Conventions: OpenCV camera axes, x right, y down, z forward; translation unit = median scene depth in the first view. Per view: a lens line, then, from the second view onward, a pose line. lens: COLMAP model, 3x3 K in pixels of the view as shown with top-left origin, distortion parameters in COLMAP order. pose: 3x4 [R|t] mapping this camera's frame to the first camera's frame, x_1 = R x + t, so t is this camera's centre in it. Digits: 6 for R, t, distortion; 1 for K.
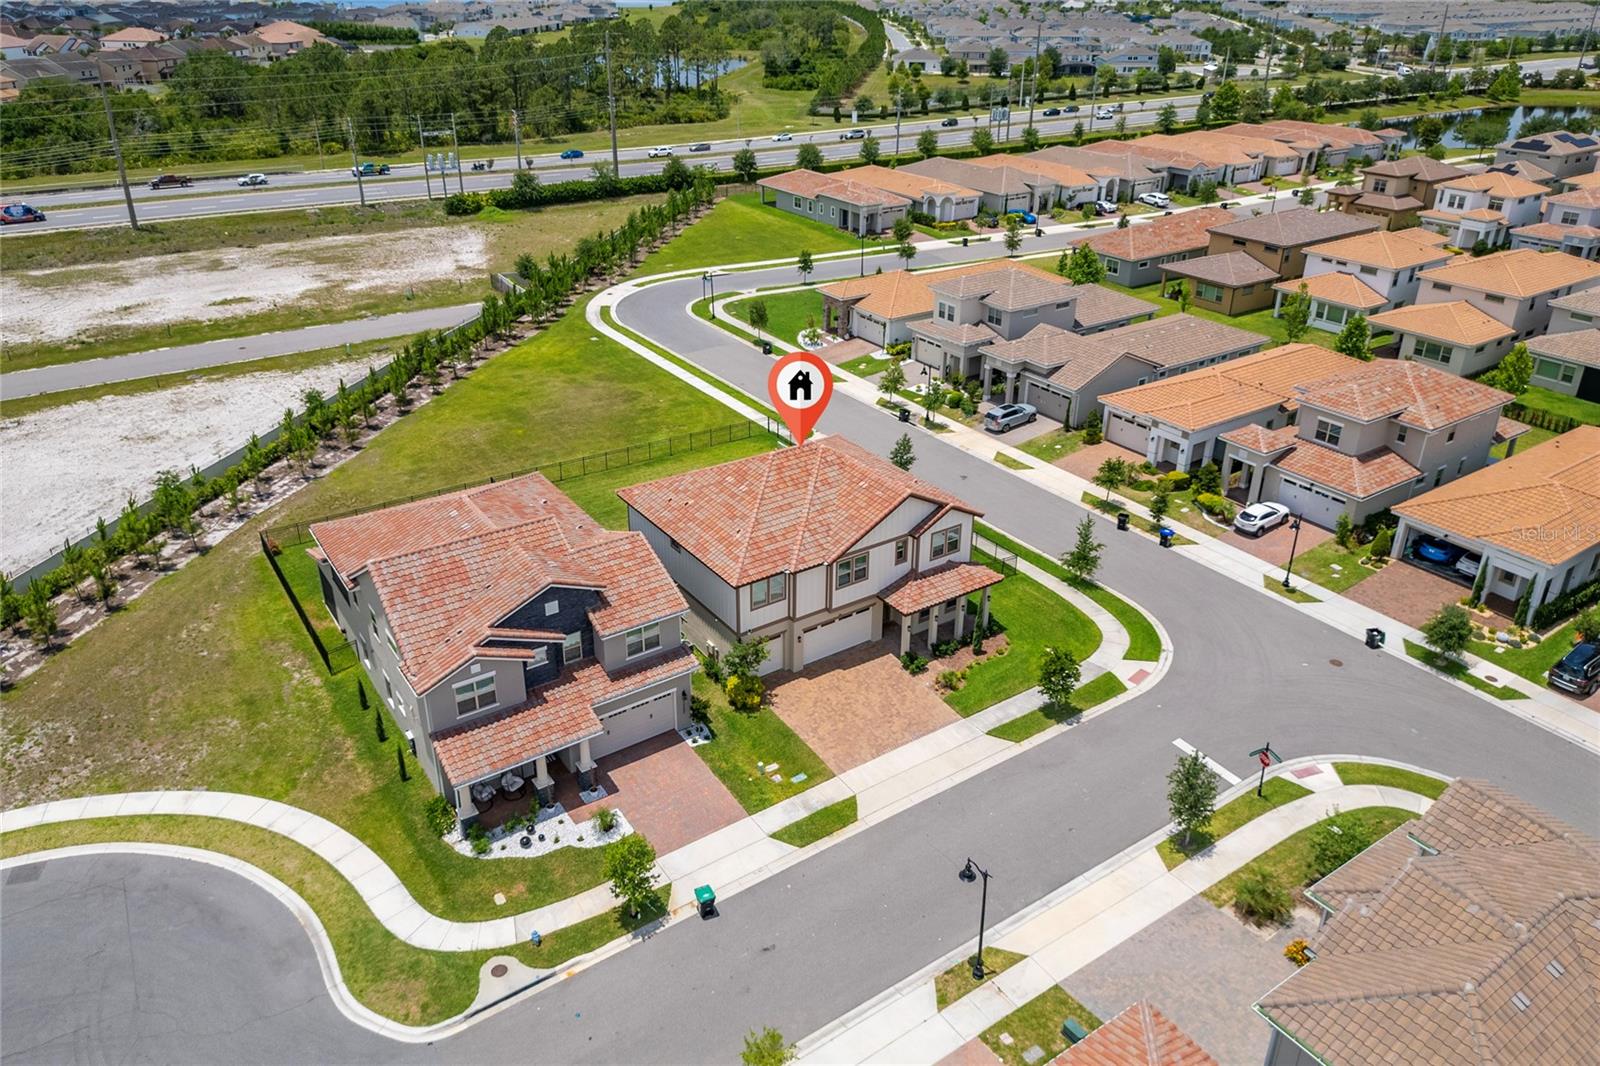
lens RADIAL K [[1126.1, 0, 796.3], [0, 1126.1, 504.3], [0, 0, 1]] dist [0.080372, -0.092382]
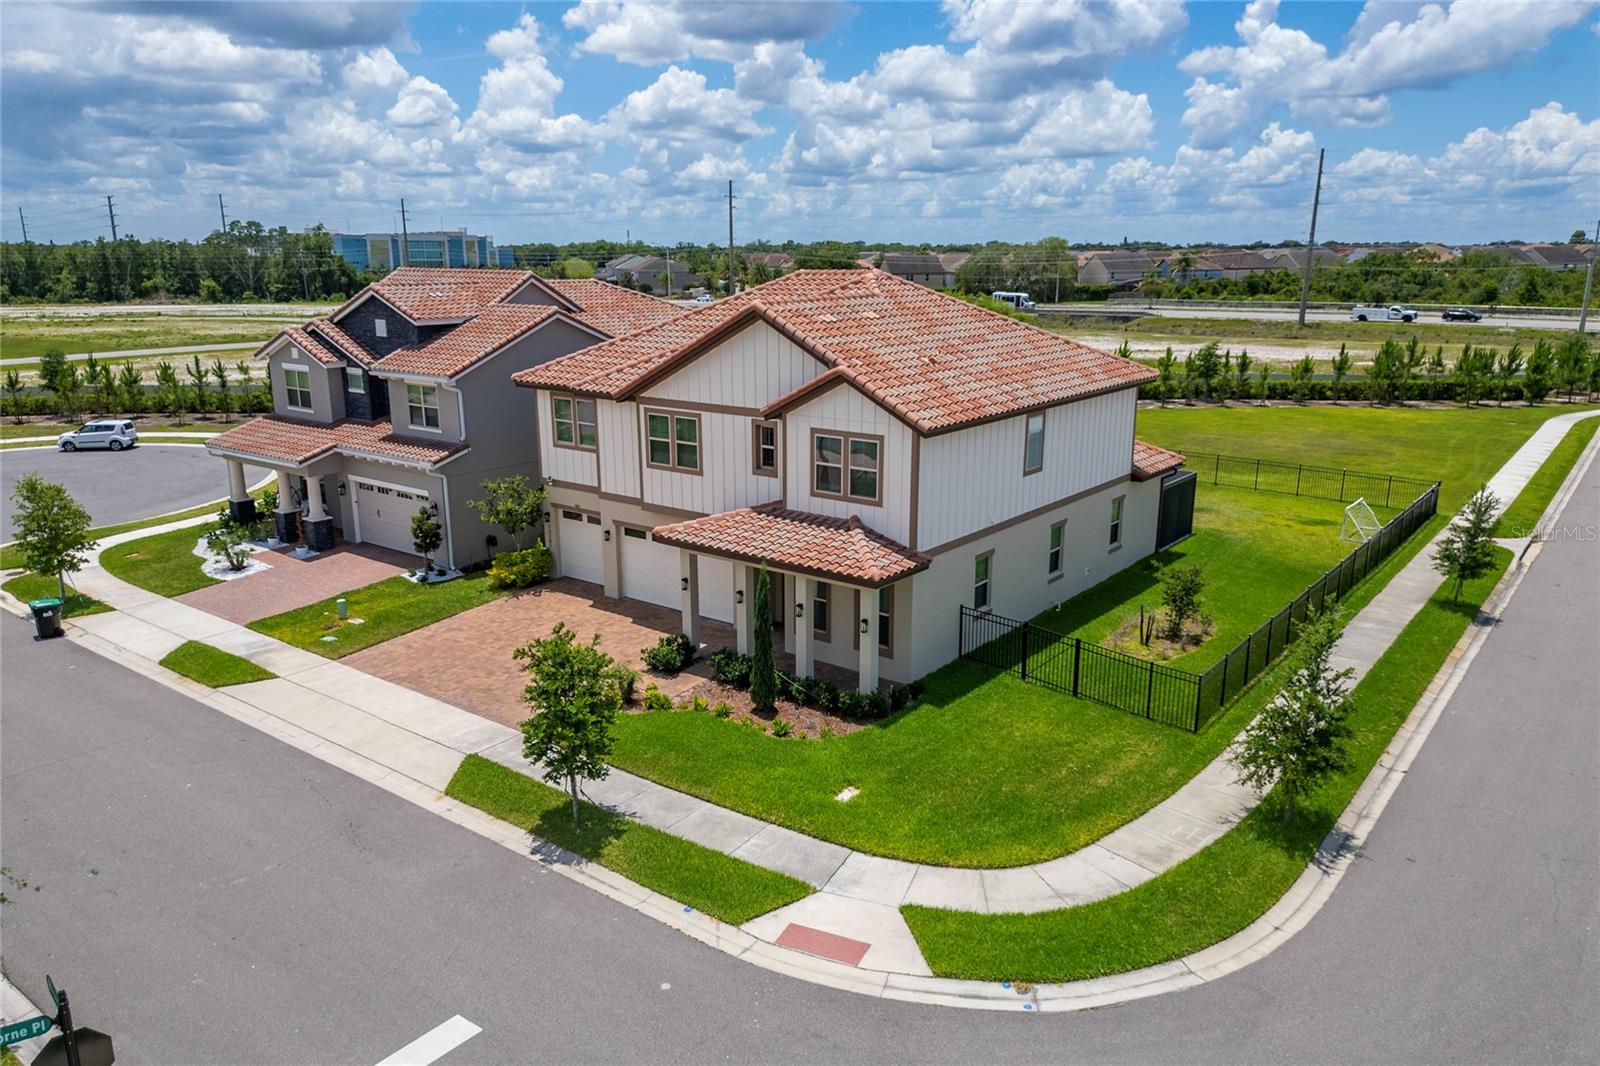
lens RADIAL K [[1128.6, 0, 800.0], [0, 1128.6, 533.0], [0, 0, 1]] dist [0.071571, -0.067931]
pose [[0.305260, 0.222675, -0.925868, 0.518384], [-0.408382, 0.908941, 0.083959, 0.026231], [0.860256, 0.352479, 0.368400, 0.782109]]
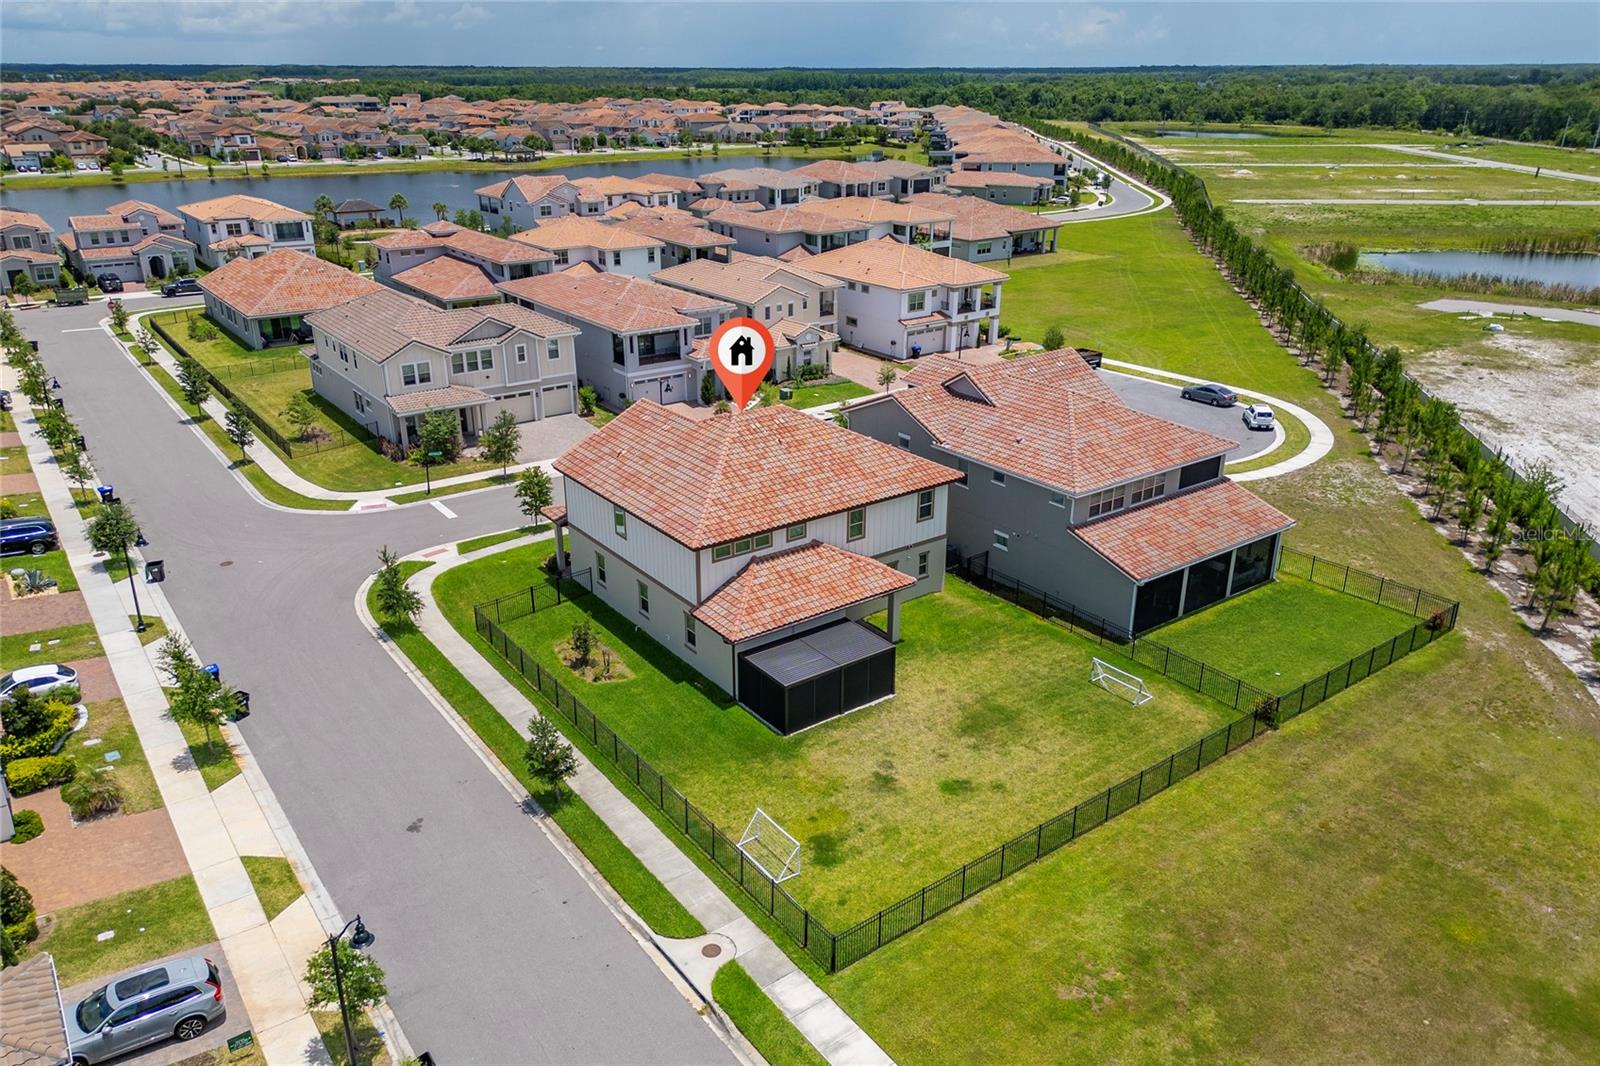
lens RADIAL K [[1148.4, 0, 796.8], [0, 1148.4, 531.9], [0, 0, 1]] dist [0.092951, -0.102045]
pose [[-0.999373, 0.006310, -0.034830, -0.000600], [-0.021445, 0.674926, 0.737574, -0.624721], [0.028162, 0.737859, -0.674367, 1.605247]]
